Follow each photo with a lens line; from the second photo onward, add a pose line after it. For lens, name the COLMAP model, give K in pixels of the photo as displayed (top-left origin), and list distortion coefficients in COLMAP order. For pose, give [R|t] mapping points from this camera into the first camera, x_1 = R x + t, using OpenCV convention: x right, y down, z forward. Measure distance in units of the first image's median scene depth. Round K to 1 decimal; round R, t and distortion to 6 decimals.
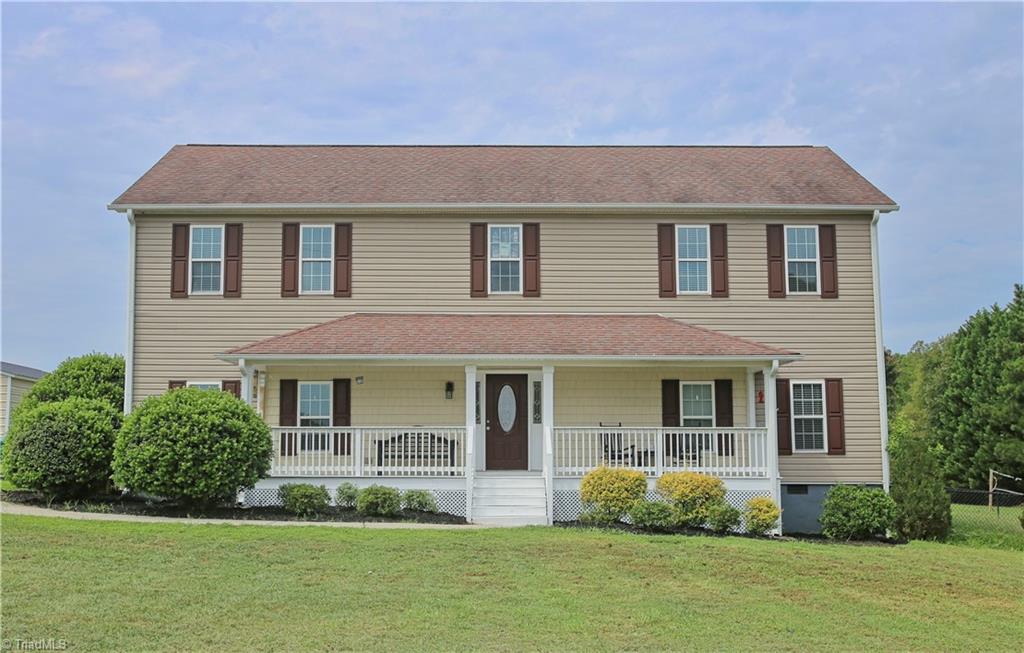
lens RADIAL K [[1102.8, 0, 514.5], [0, 1102.8, 327.7], [0, 0, 1]] dist [-0.002788, 0.000000]
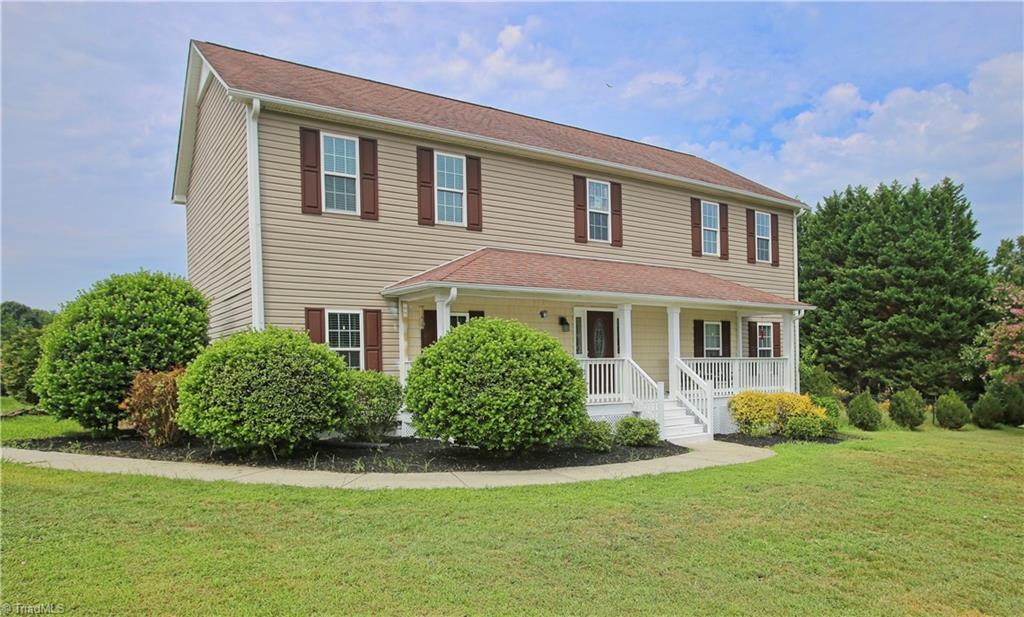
lens RADIAL K [[677.7, 0, 556.9], [0, 677.7, 384.8], [0, 0, 1]] dist [-0.044351, 0.005426]
pose [[0.820821, -0.029626, 0.570416, -0.454372], [-0.057269, 0.989353, 0.133795, 0.025082], [-0.568307, -0.142489, 0.810385, 0.430411]]
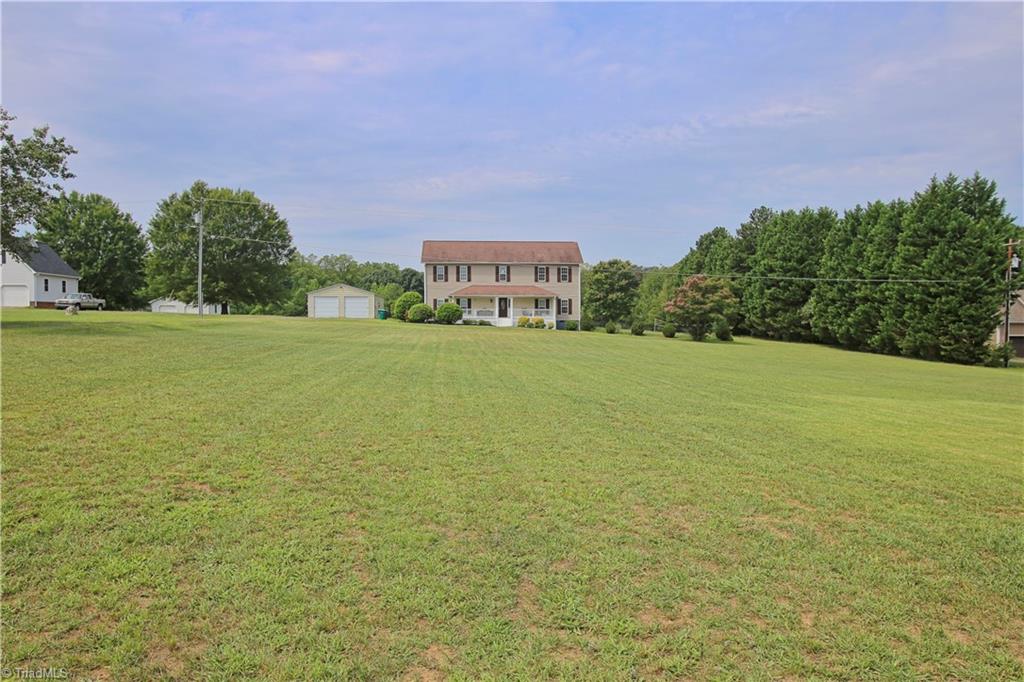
lens RADIAL K [[774.6, 0, 519.3], [0, 774.6, 331.3], [0, 0, 1]] dist [-0.001204, 0.002812]
pose [[0.998374, 0.000922, 0.056989, -0.129722], [-0.008879, 0.990179, 0.139526, -0.287682], [-0.056301, -0.139805, 0.988577, -2.394526]]
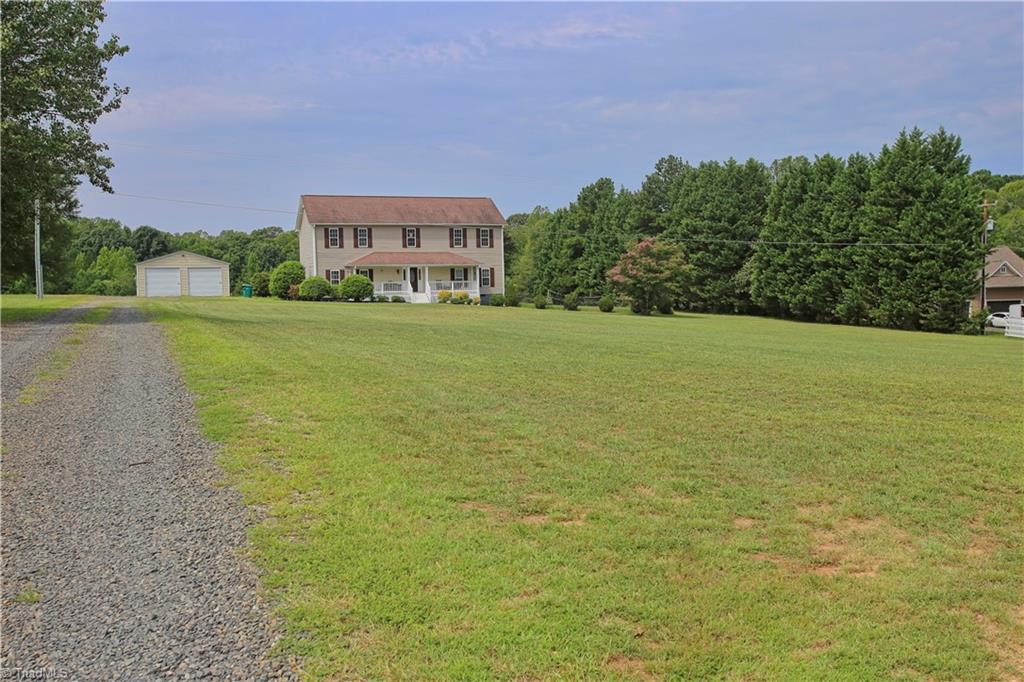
lens RADIAL K [[993.3, 0, 507.7], [0, 993.3, 342.7], [0, 0, 1]] dist [-0.009798, 0.000000]
pose [[0.952103, -0.032296, 0.304068, -0.762257], [-0.021612, 0.984813, 0.172271, -0.308836], [-0.305014, -0.170591, 0.936945, -2.445561]]
